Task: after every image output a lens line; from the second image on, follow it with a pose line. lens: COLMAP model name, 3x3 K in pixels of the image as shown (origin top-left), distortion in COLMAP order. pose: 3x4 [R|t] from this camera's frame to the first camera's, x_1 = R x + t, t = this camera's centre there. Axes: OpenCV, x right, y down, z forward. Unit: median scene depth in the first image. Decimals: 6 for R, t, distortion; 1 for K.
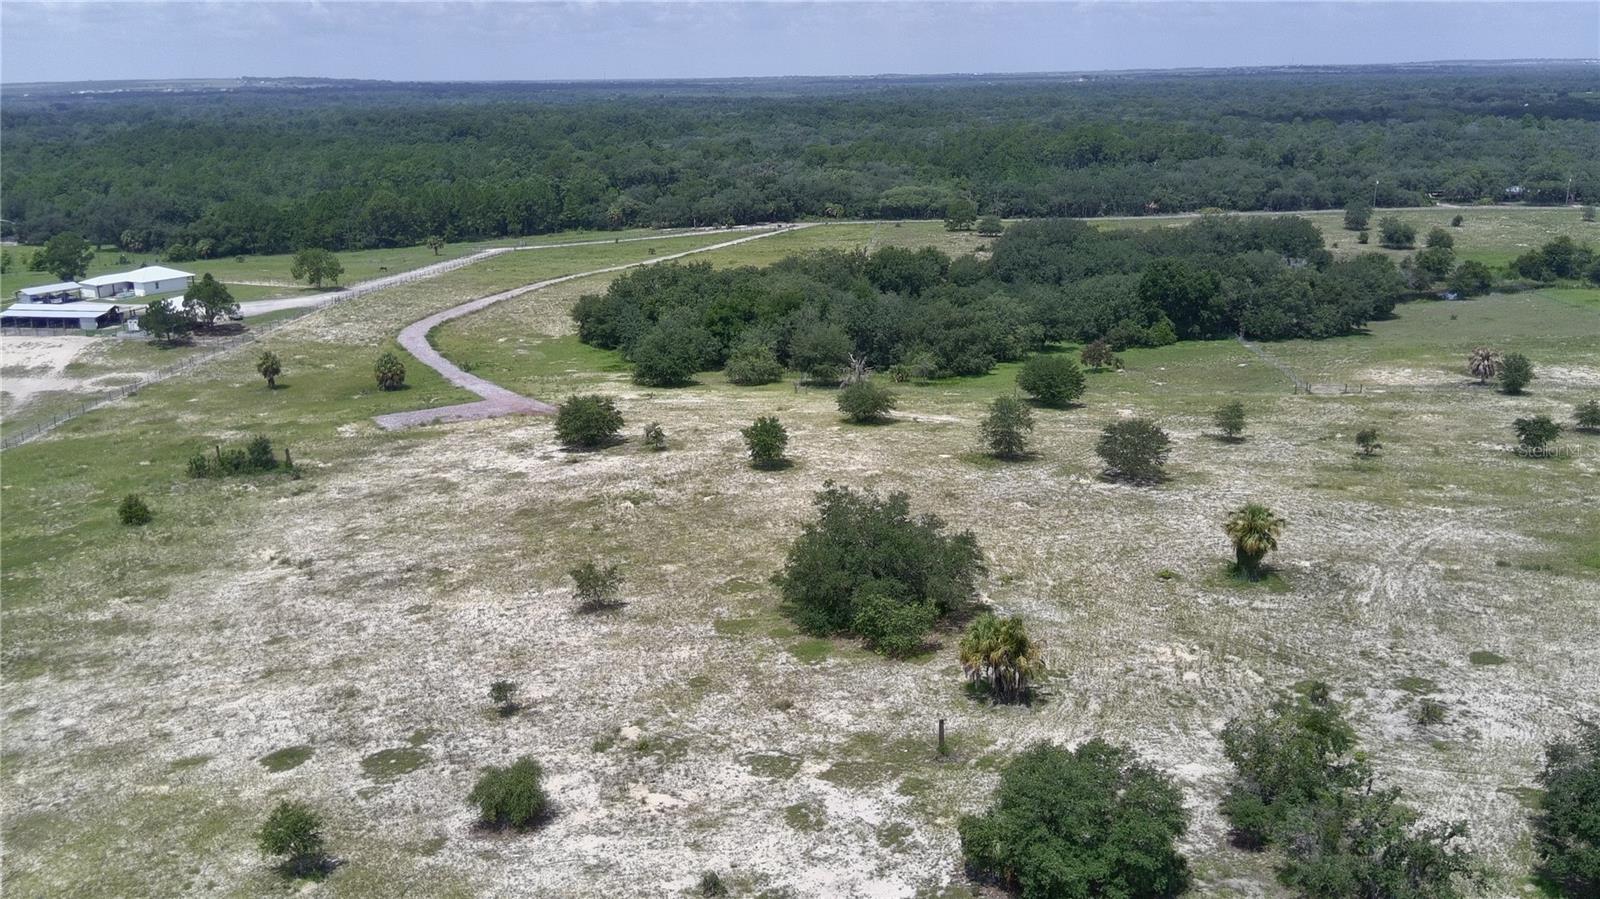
lens RADIAL K [[1323.1, 0, 787.9], [0, 1323.1, 449.8], [0, 0, 1]] dist [0.092411, -0.140246]
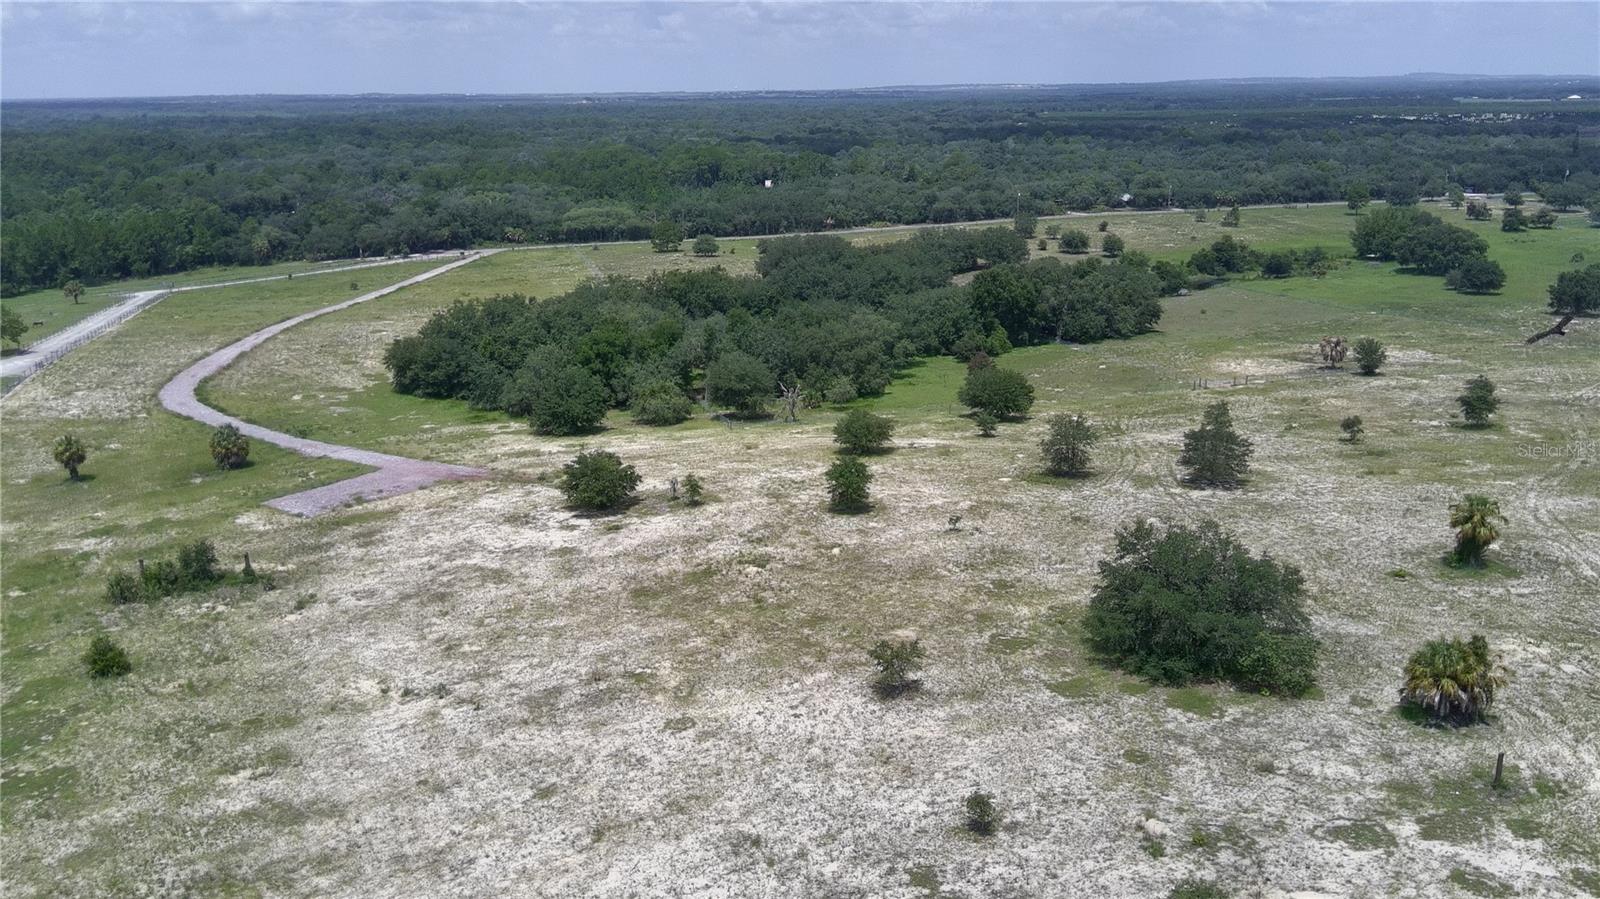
lens RADIAL K [[1323.1, 0, 786.8], [0, 1323.1, 449.5], [0, 0, 1]] dist [0.092411, -0.140246]
pose [[0.932446, -0.091275, 0.349589, -0.228983], [0.096554, 0.995325, 0.002335, -0.021702], [-0.348168, 0.031577, 0.936900, 0.092838]]
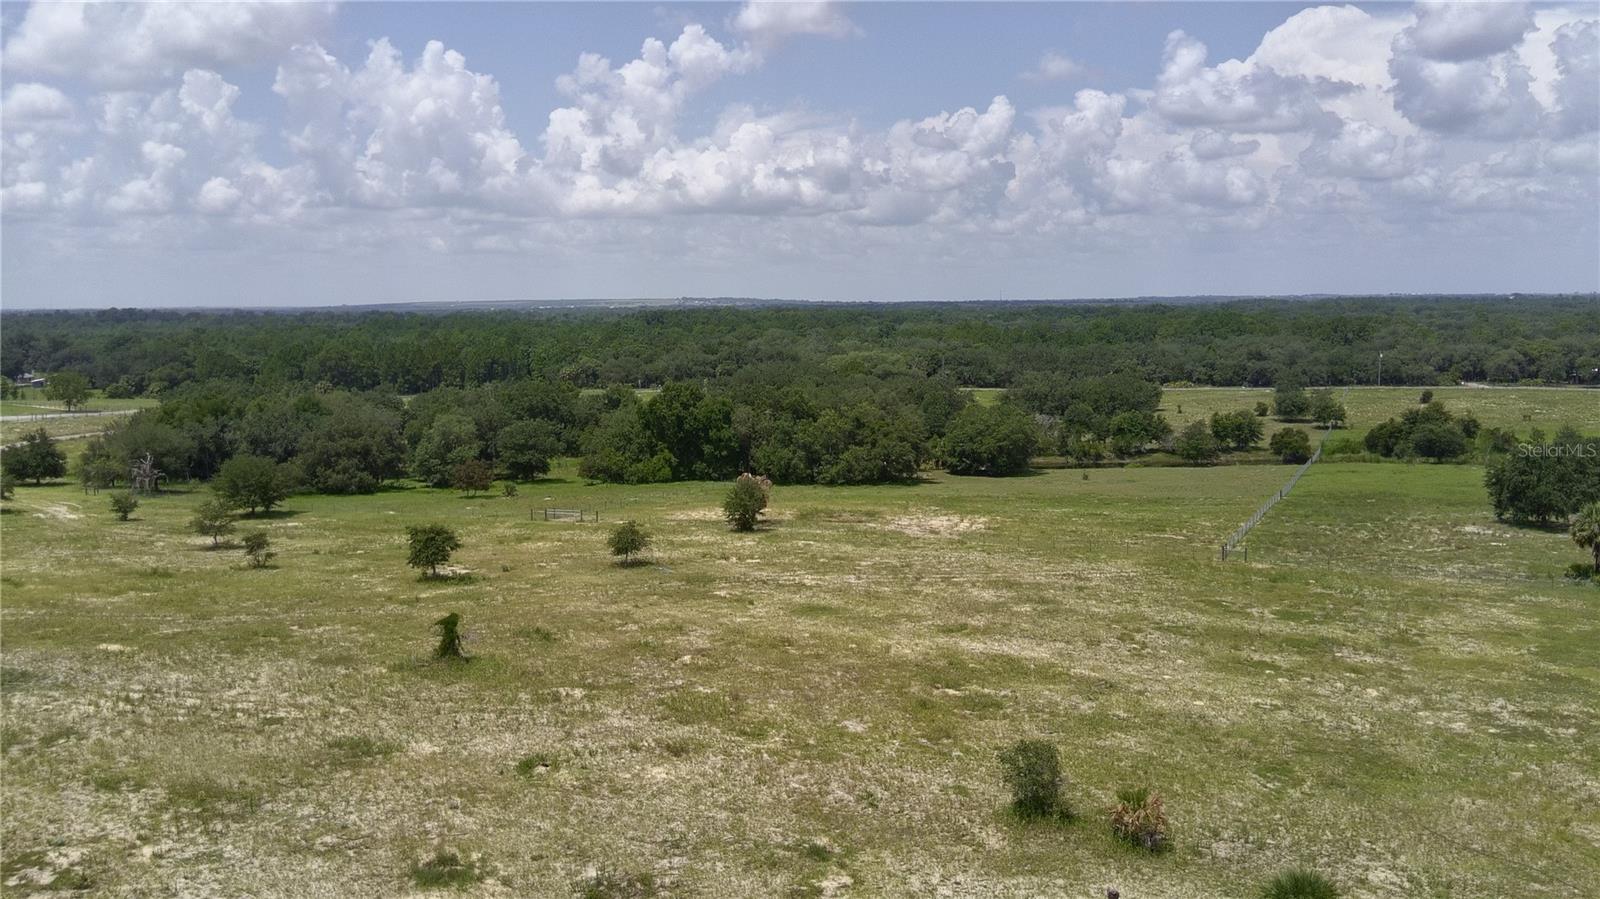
lens RADIAL K [[1323.1, 0, 799.3], [0, 1323.1, 448.1], [0, 0, 1]] dist [0.092411, -0.140246]
pose [[0.952342, 0.039408, -0.302477, 0.589708], [-0.087717, 0.985115, -0.147831, 0.013913], [0.292149, 0.167318, 0.941623, 0.230731]]
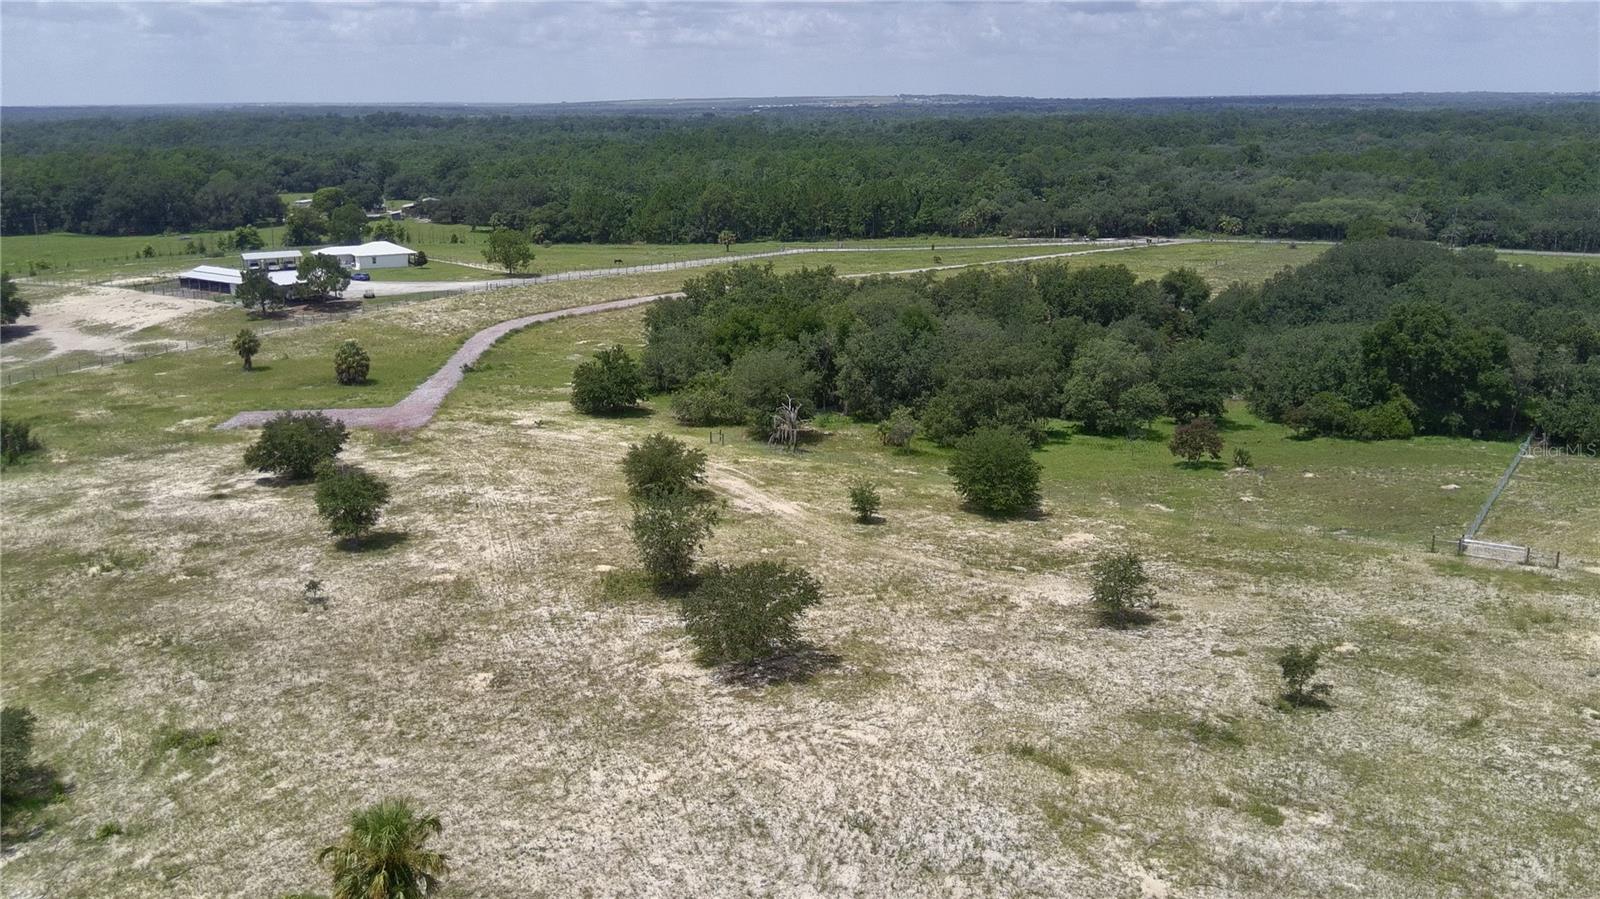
lens RADIAL K [[1323.1, 0, 791.3], [0, 1323.1, 444.1], [0, 0, 1]] dist [0.092411, -0.140246]
pose [[0.892863, 0.120148, -0.434004, 0.290827], [-0.127295, 0.991784, 0.012683, -0.045819], [0.431962, 0.043923, 0.900822, 0.292128]]
